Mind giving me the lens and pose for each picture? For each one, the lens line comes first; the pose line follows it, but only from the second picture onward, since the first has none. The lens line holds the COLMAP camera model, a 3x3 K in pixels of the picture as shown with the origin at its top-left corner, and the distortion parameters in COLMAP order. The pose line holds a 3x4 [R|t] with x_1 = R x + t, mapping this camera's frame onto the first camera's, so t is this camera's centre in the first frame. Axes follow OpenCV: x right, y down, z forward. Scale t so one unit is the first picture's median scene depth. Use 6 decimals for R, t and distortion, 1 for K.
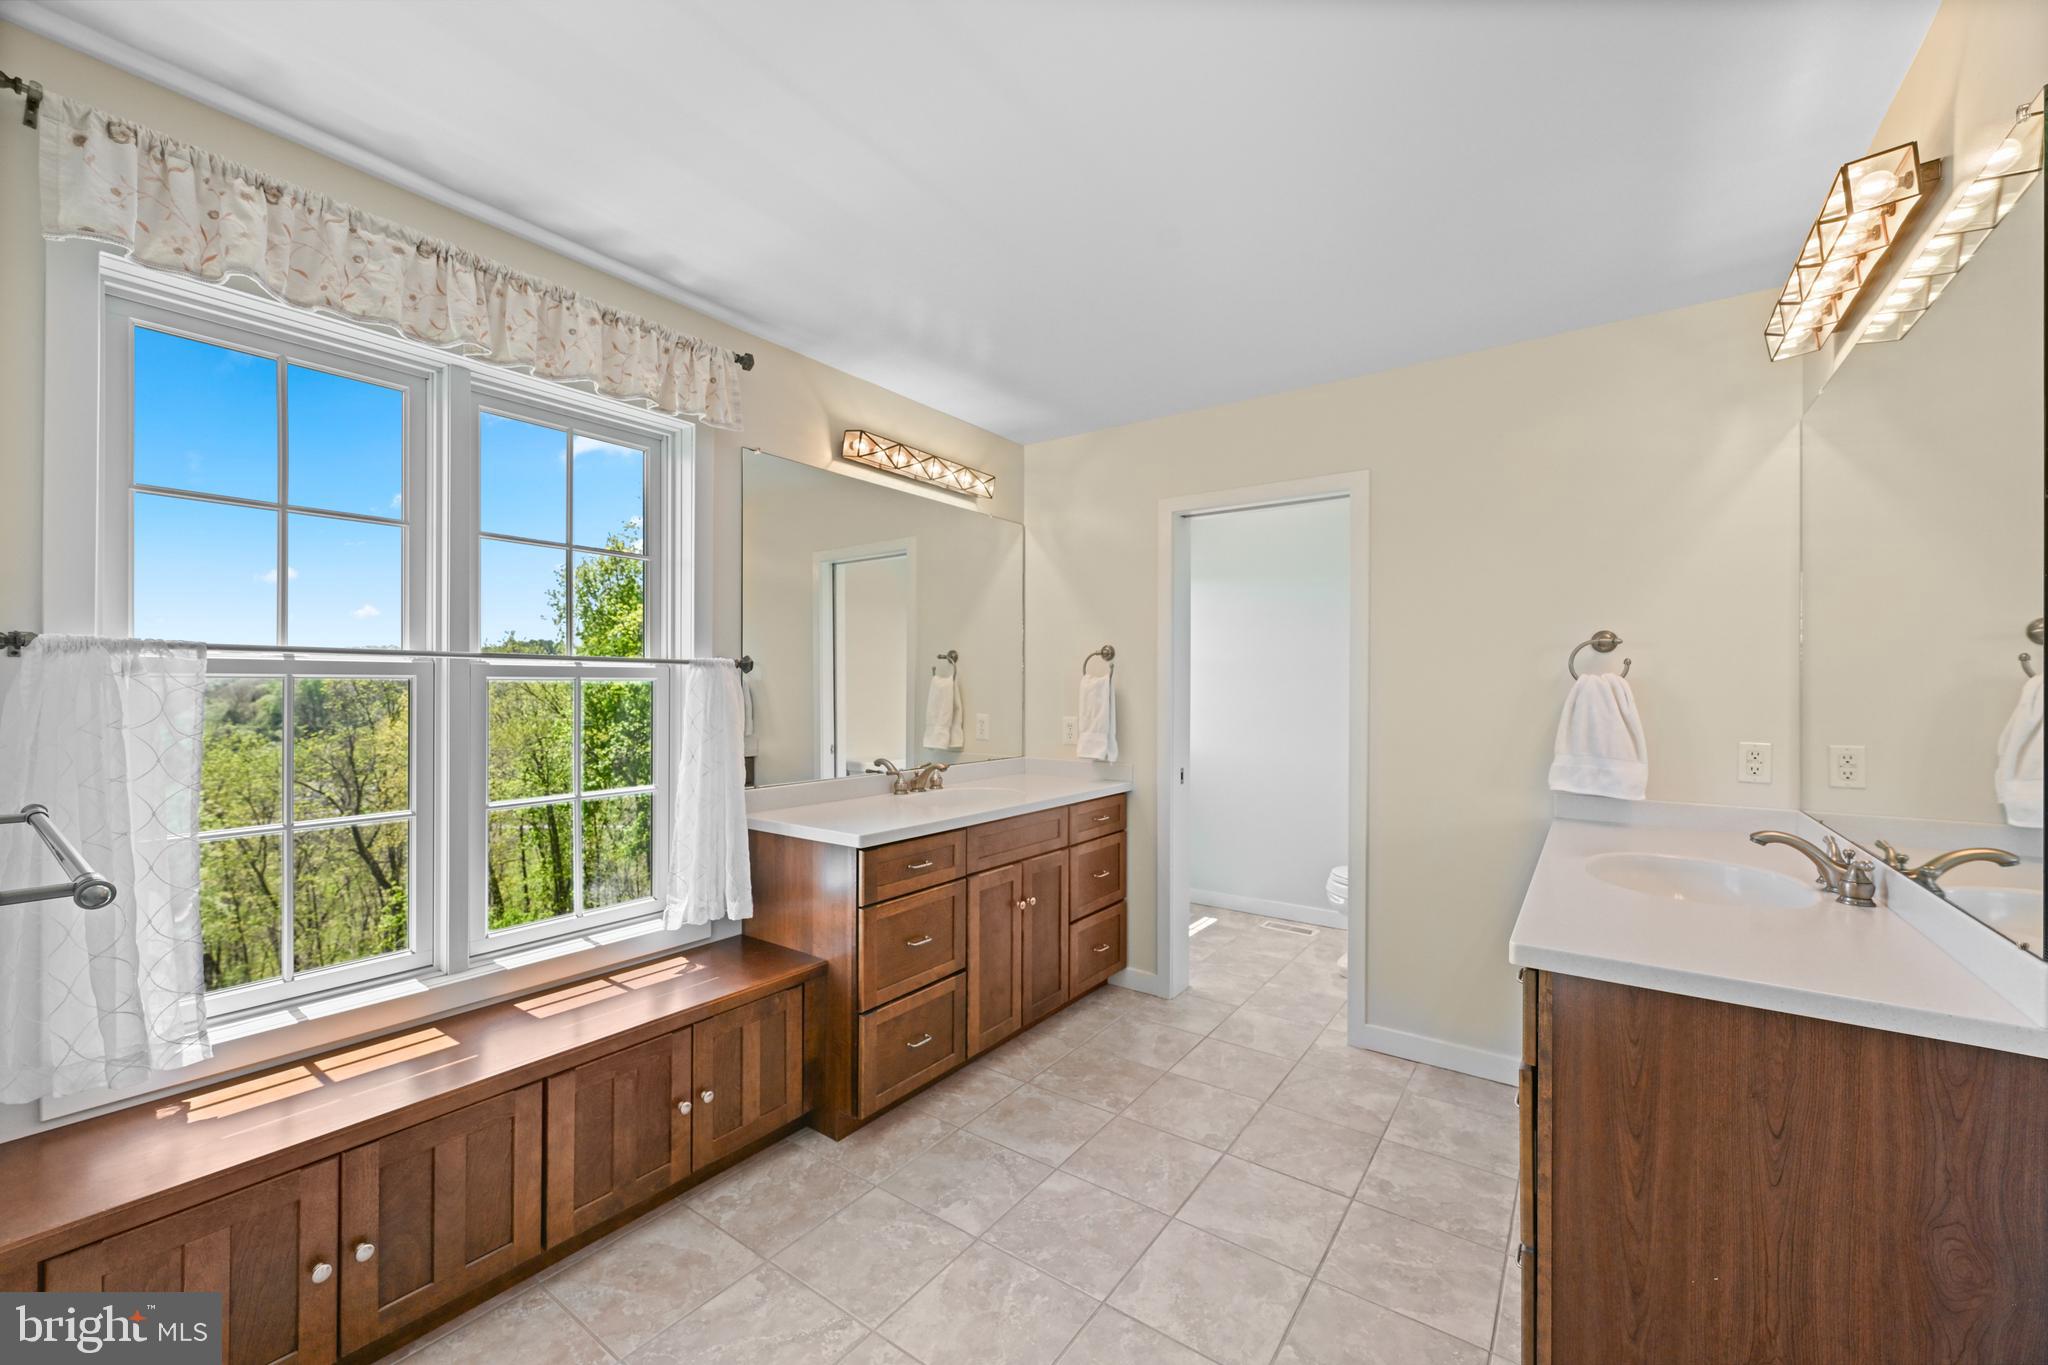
lens RADIAL K [[806.7, 0, 1024.0], [0, 806.7, 682.5], [0, 0, 1]] dist [-0.001681, -0.000375]
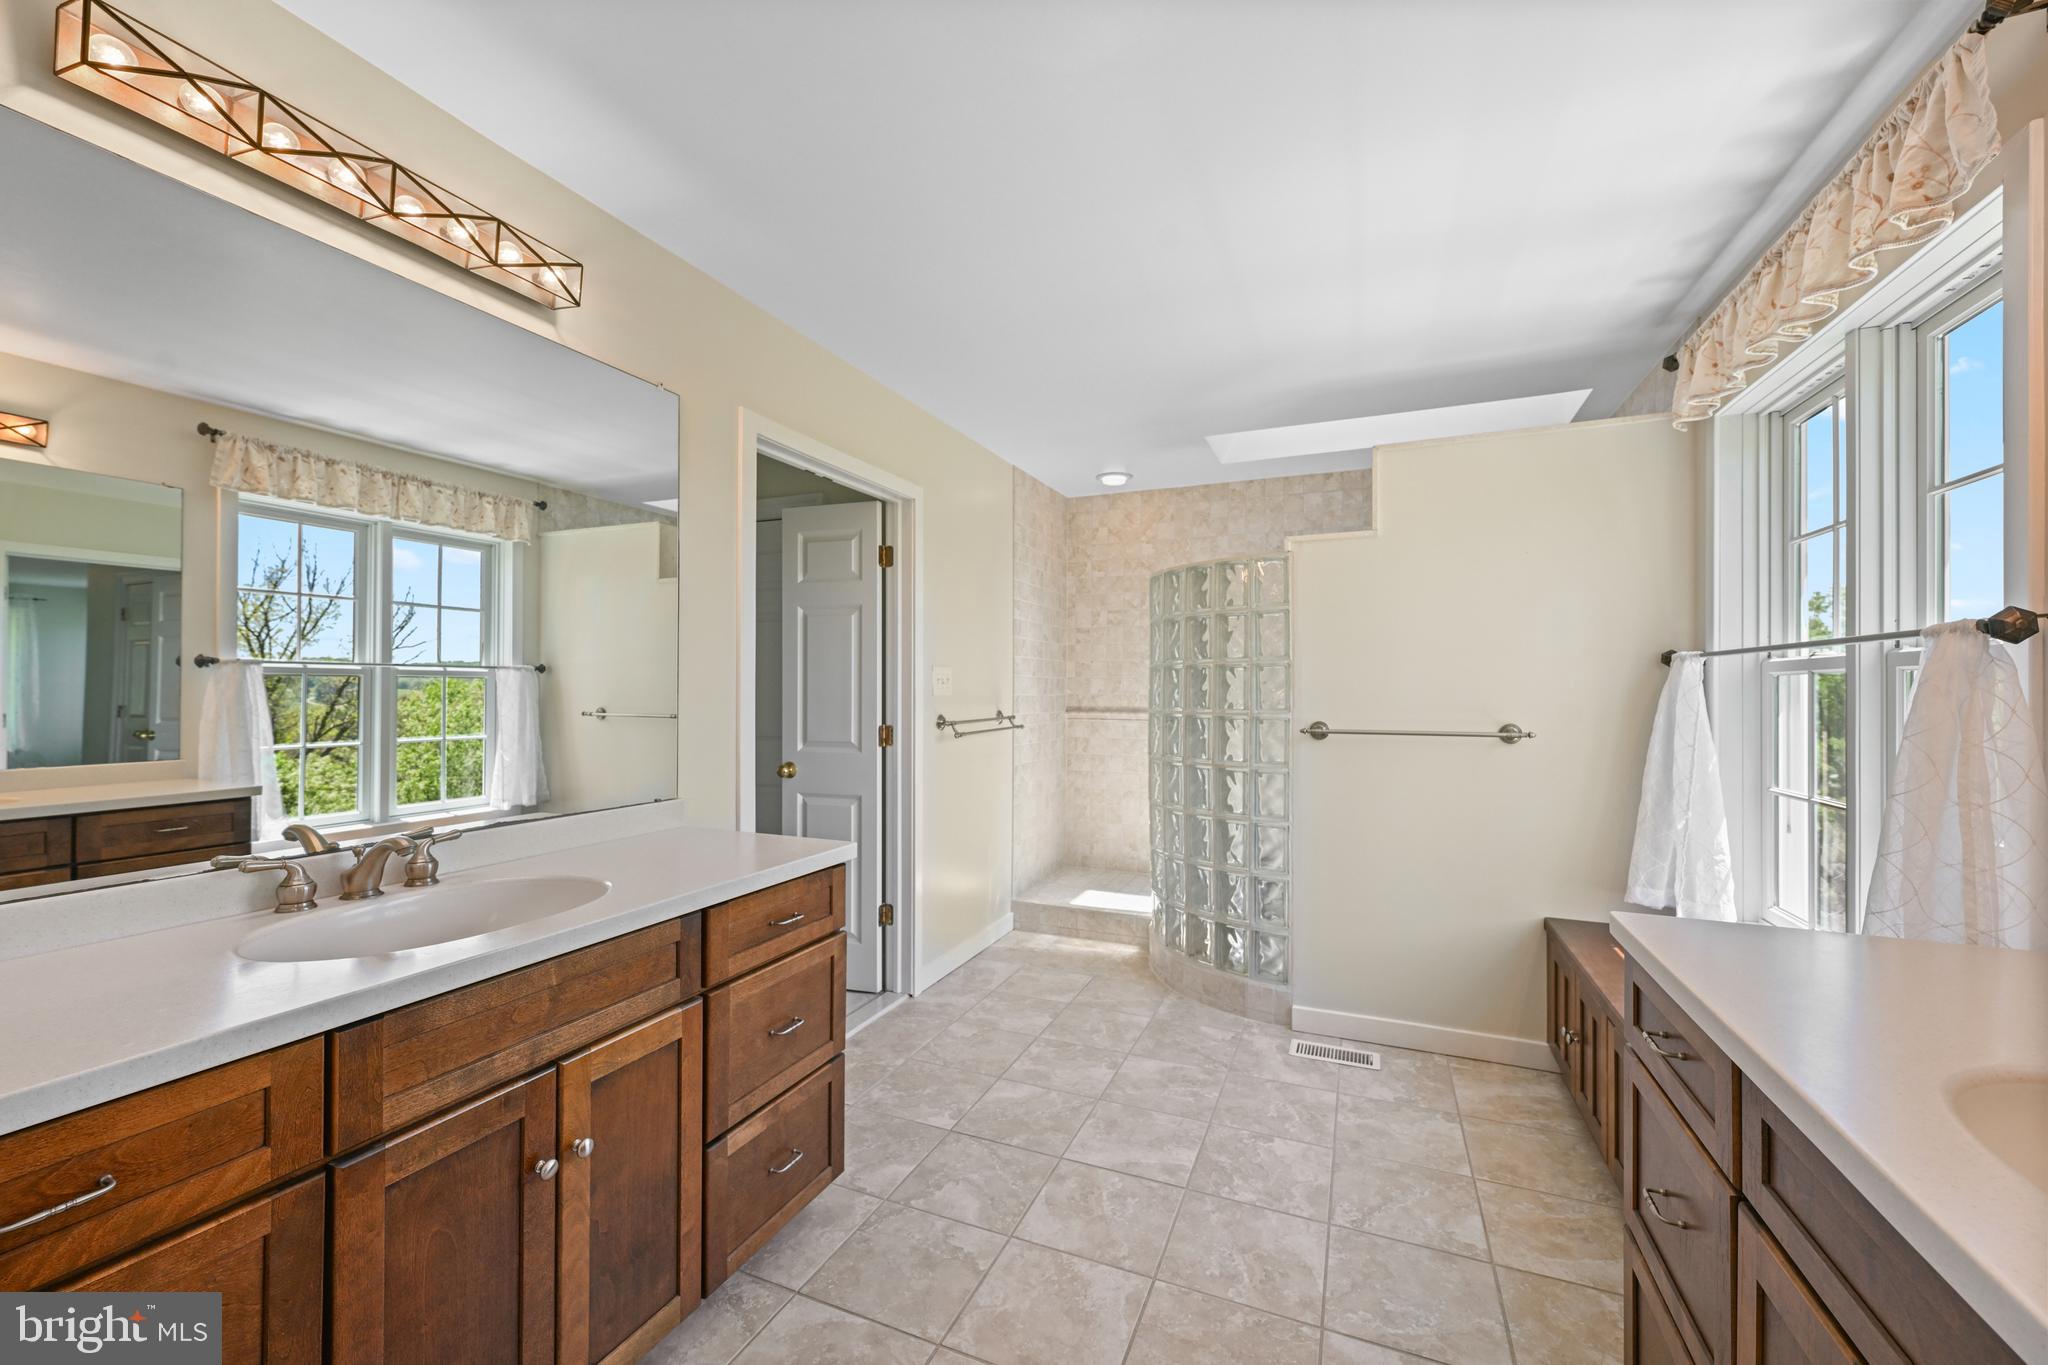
lens RADIAL K [[806.7, 0, 1024.0], [0, 806.7, 682.5], [0, 0, 1]] dist [-0.001681, -0.000375]
pose [[-0.976093, -0.007843, -0.217212, 0.498384], [-0.005993, 0.999940, -0.009178, 0.026293], [0.217271, -0.007657, -0.976081, 2.012670]]
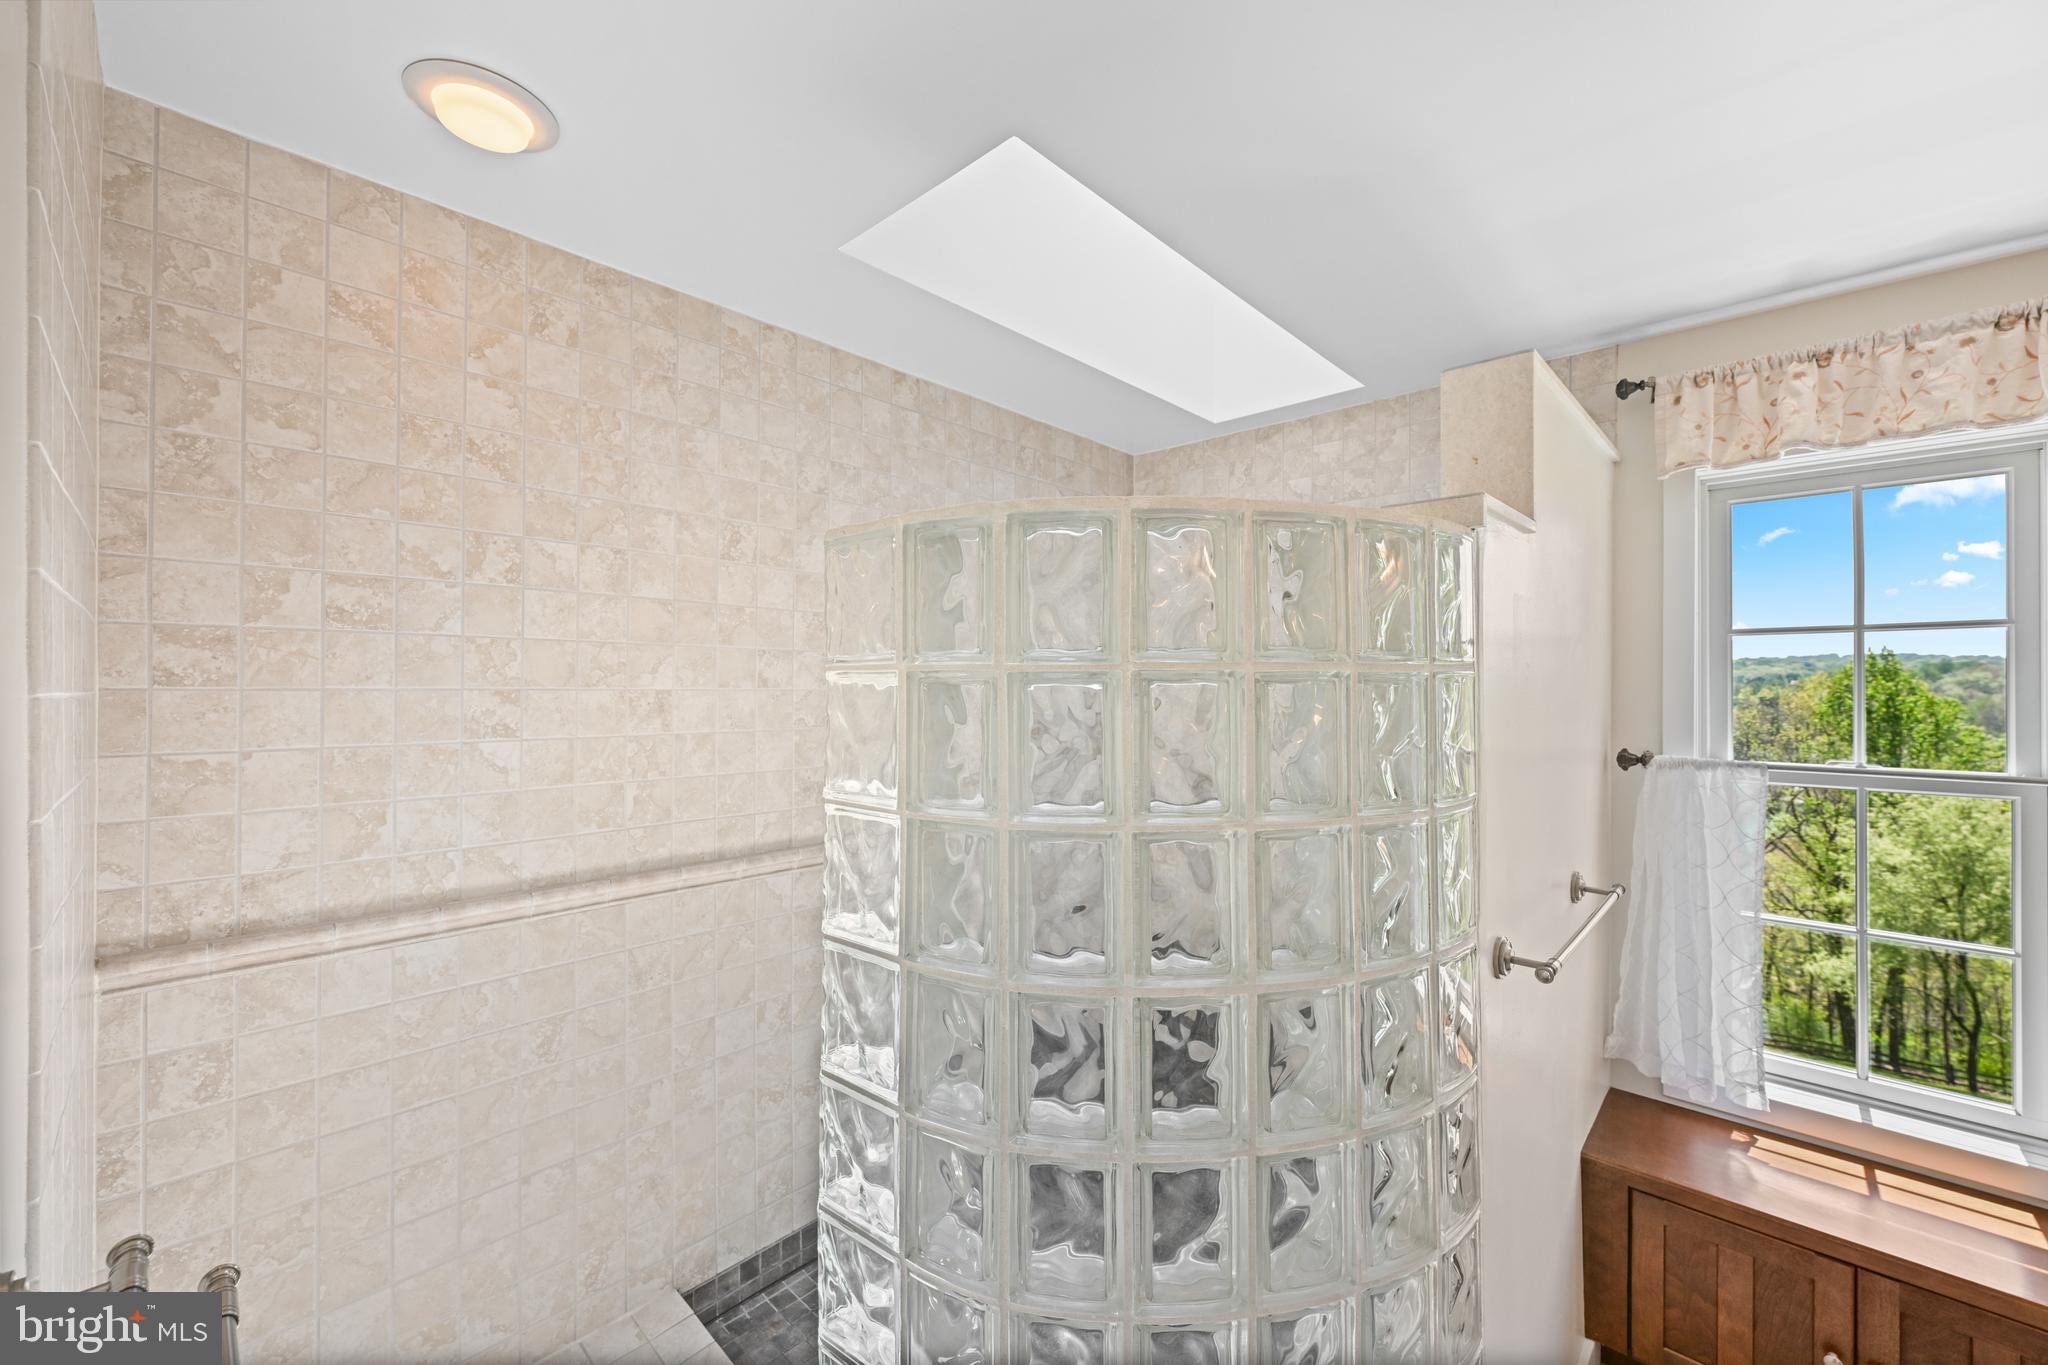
lens RADIAL K [[806.7, 0, 1024.0], [0, 806.7, 682.5], [0, 0, 1]] dist [-0.001681, -0.000375]
pose [[-0.135091, -0.007638, -0.990804, 0.299354], [-0.002877, 0.999969, -0.007316, -0.145114], [0.990829, 0.001862, -0.135109, 0.056817]]
